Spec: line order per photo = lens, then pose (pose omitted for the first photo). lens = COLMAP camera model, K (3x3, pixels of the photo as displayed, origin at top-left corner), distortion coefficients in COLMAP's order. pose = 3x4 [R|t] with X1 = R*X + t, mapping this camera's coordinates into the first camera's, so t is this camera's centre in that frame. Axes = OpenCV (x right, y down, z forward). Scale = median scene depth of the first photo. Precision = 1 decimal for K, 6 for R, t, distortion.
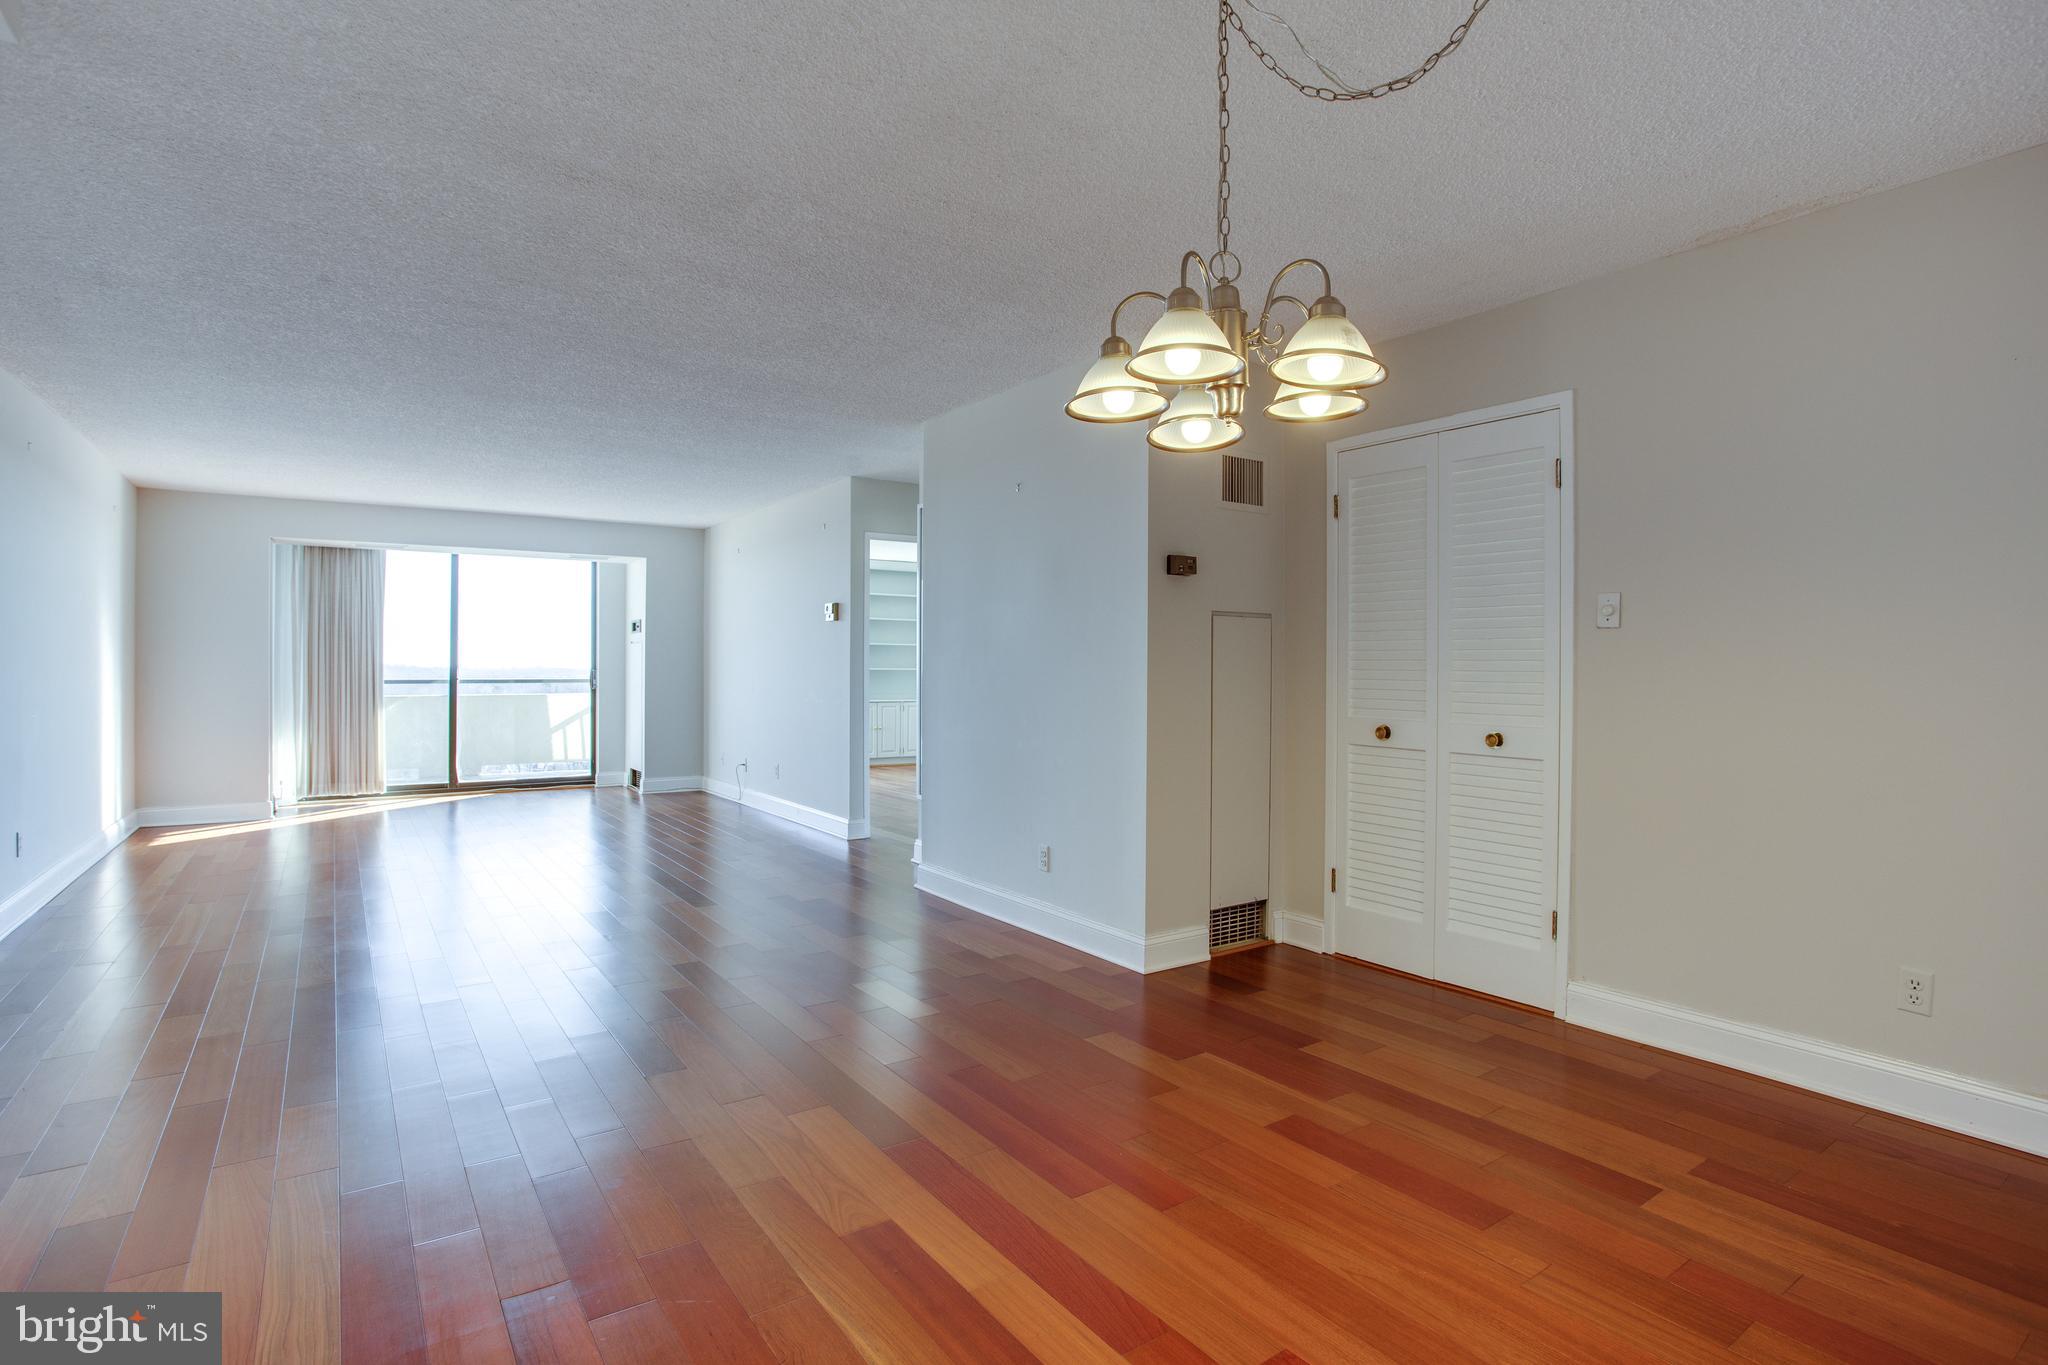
lens RADIAL K [[1034.1, 0, 1028.5], [0, 1034.1, 669.1], [0, 0, 1]] dist [-0.037481, 0.021950]
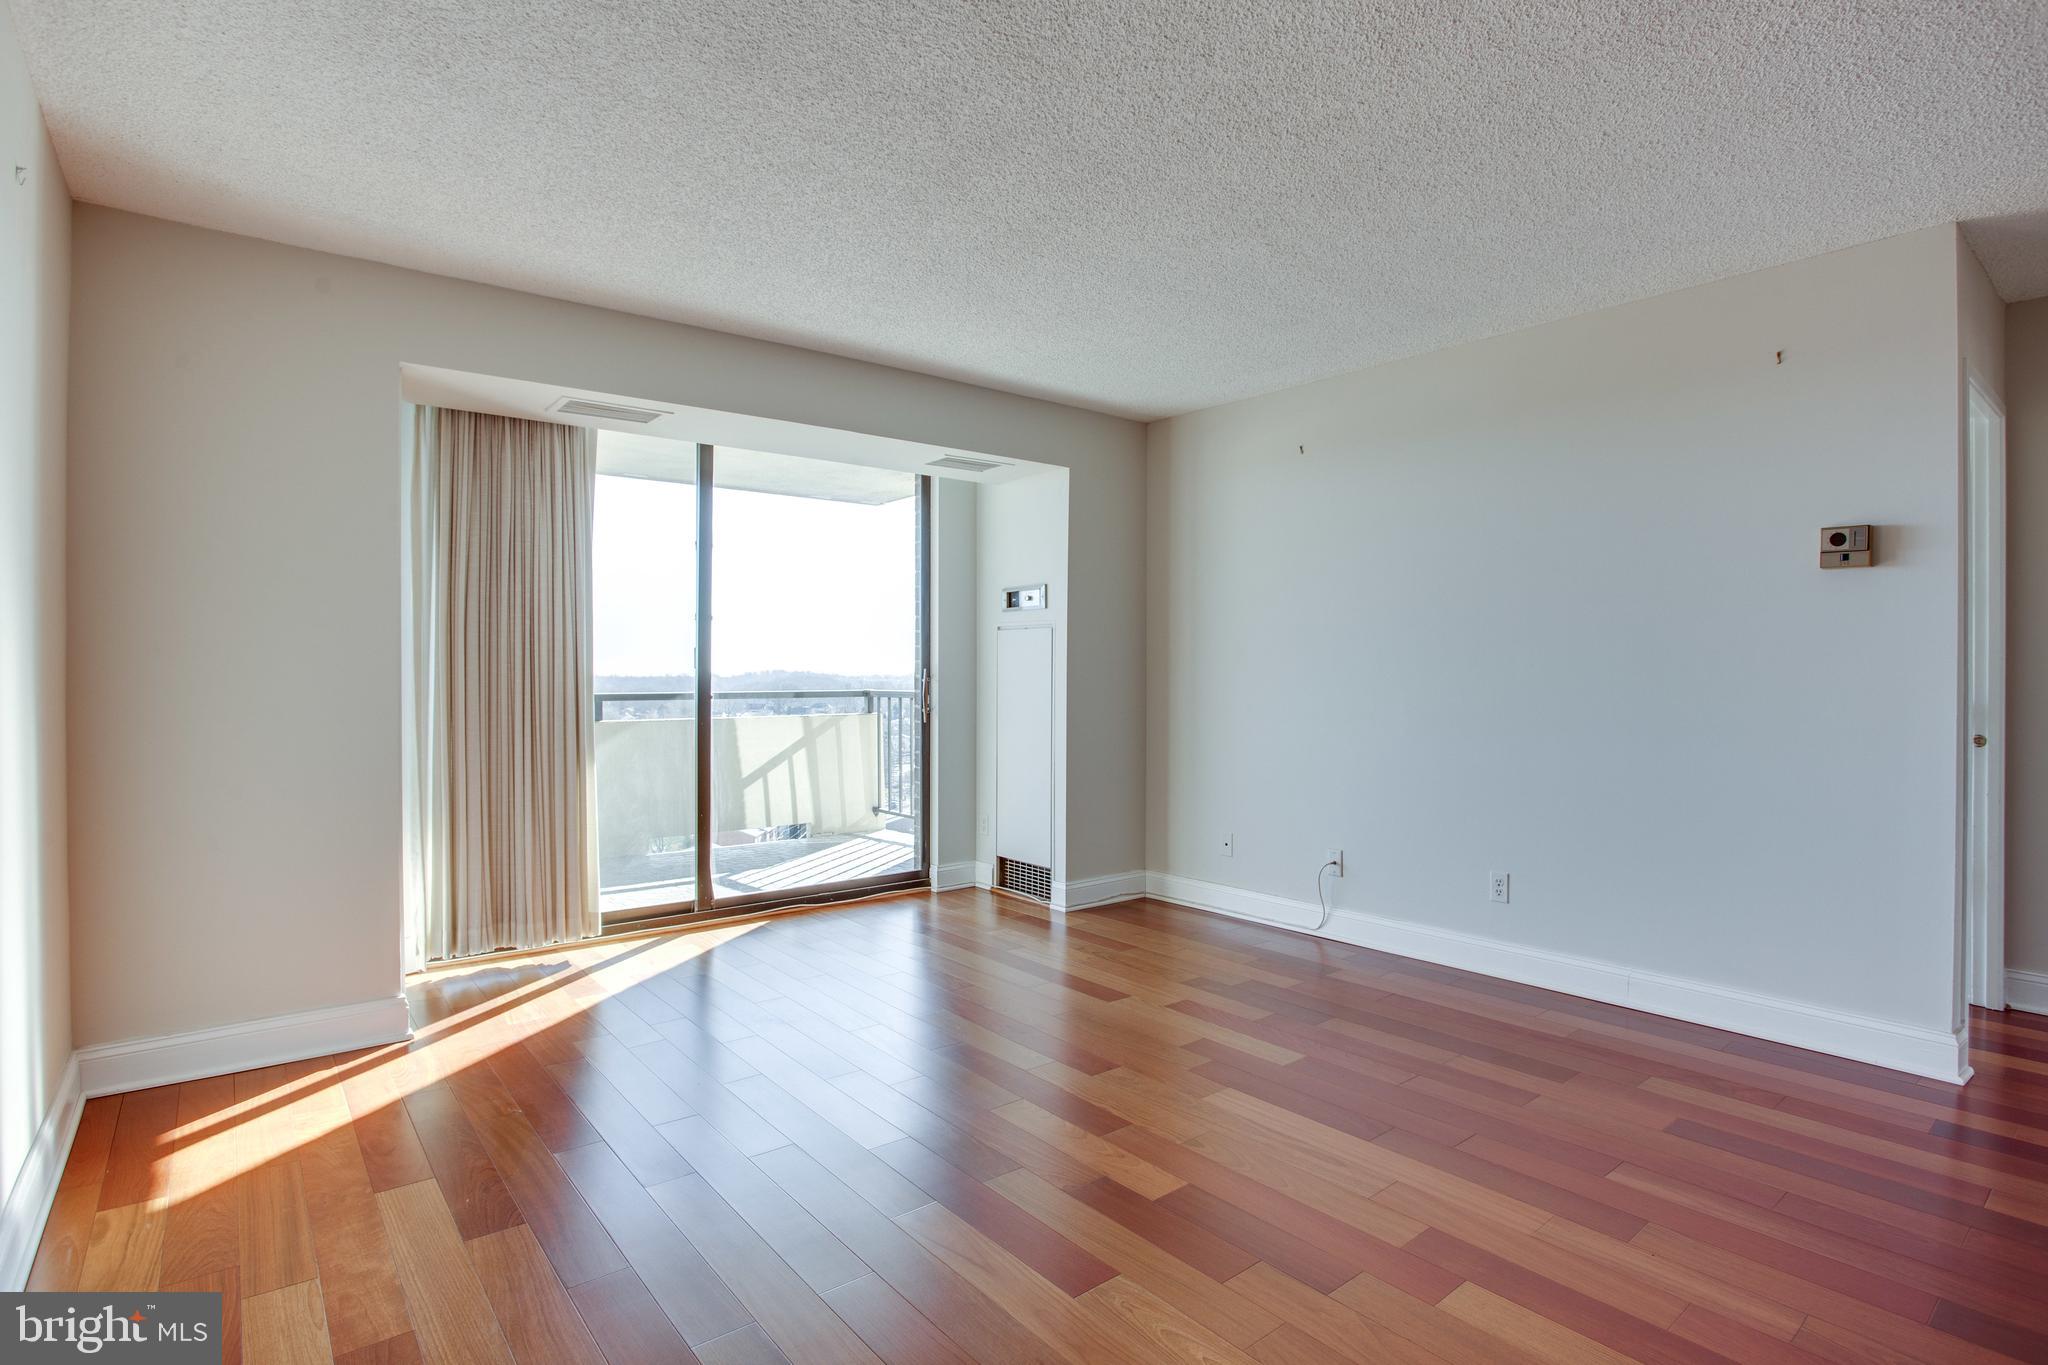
lens RADIAL K [[1034.1, 0, 1027.5], [0, 1034.1, 683.5], [0, 0, 1]] dist [-0.037481, 0.021950]
pose [[0.995380, -0.002523, 0.095981, -0.452964], [0.001757, 0.999966, 0.008070, -0.000681], [-0.095998, -0.007864, 0.995350, 0.477307]]
